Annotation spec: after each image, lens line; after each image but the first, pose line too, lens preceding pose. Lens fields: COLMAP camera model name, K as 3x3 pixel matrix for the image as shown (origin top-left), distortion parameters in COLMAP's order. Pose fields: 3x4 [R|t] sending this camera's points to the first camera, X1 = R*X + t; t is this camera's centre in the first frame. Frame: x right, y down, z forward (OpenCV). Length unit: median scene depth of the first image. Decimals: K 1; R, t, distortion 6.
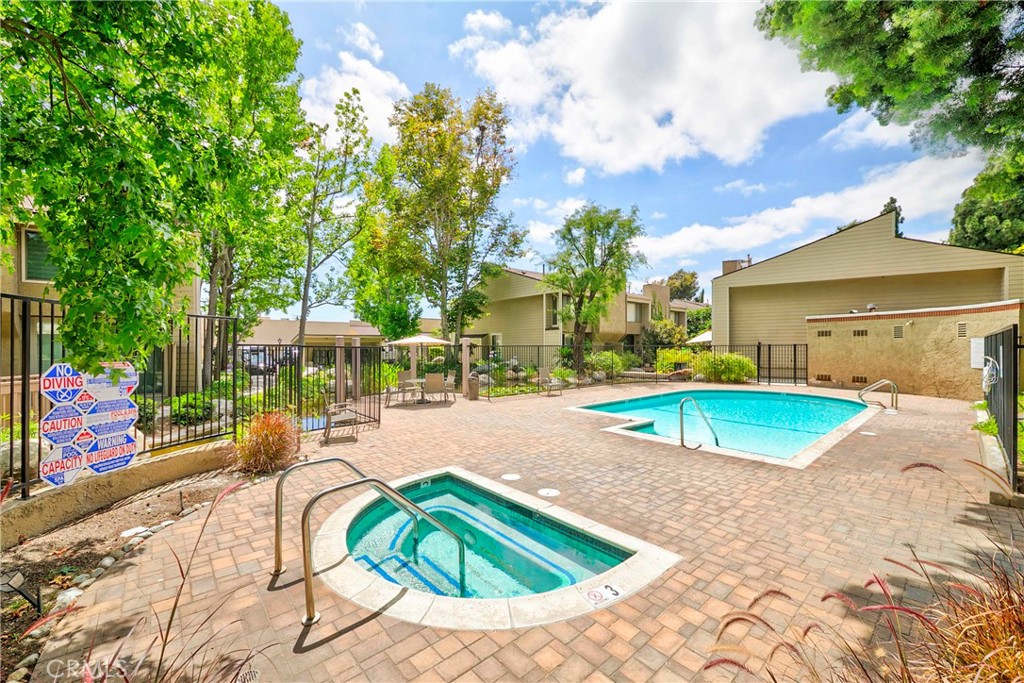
lens RADIAL K [[398.3, 0, 511.6], [0, 398.3, 344.3], [0, 0, 1]] dist [-0.009885, 0.000069]
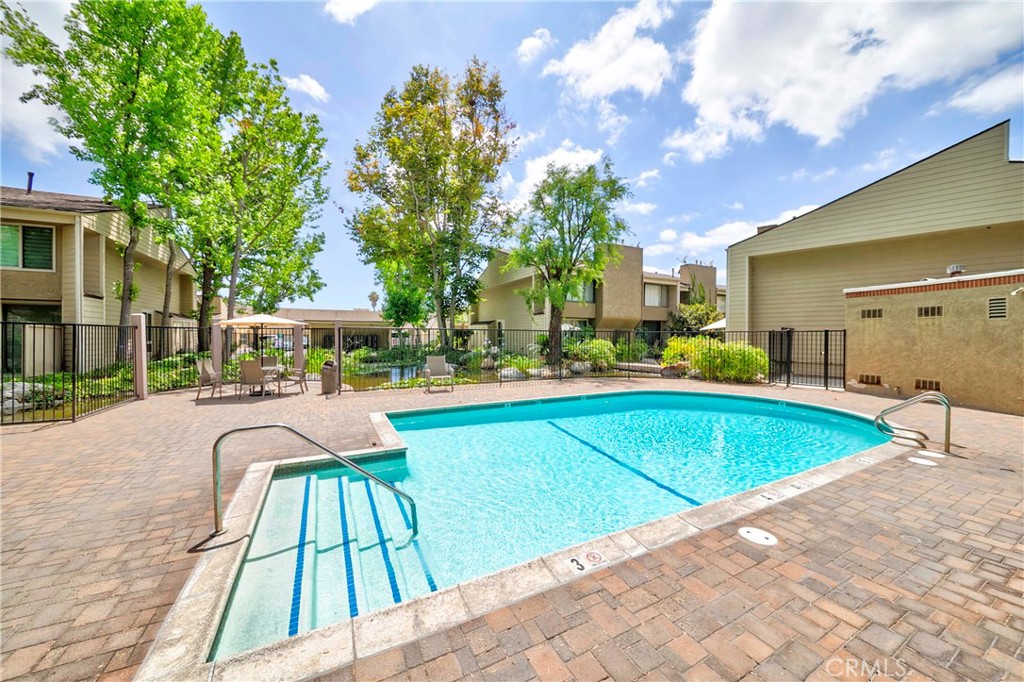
lens RADIAL K [[365.6, 0, 514.7], [0, 365.6, 335.3], [0, 0, 1]] dist [-0.006110, -0.000540]
pose [[0.974147, 0.007409, -0.225792, 0.312726], [-0.006542, 0.999968, 0.004587, 0.009470], [0.225819, -0.002991, 0.974165, 0.244875]]
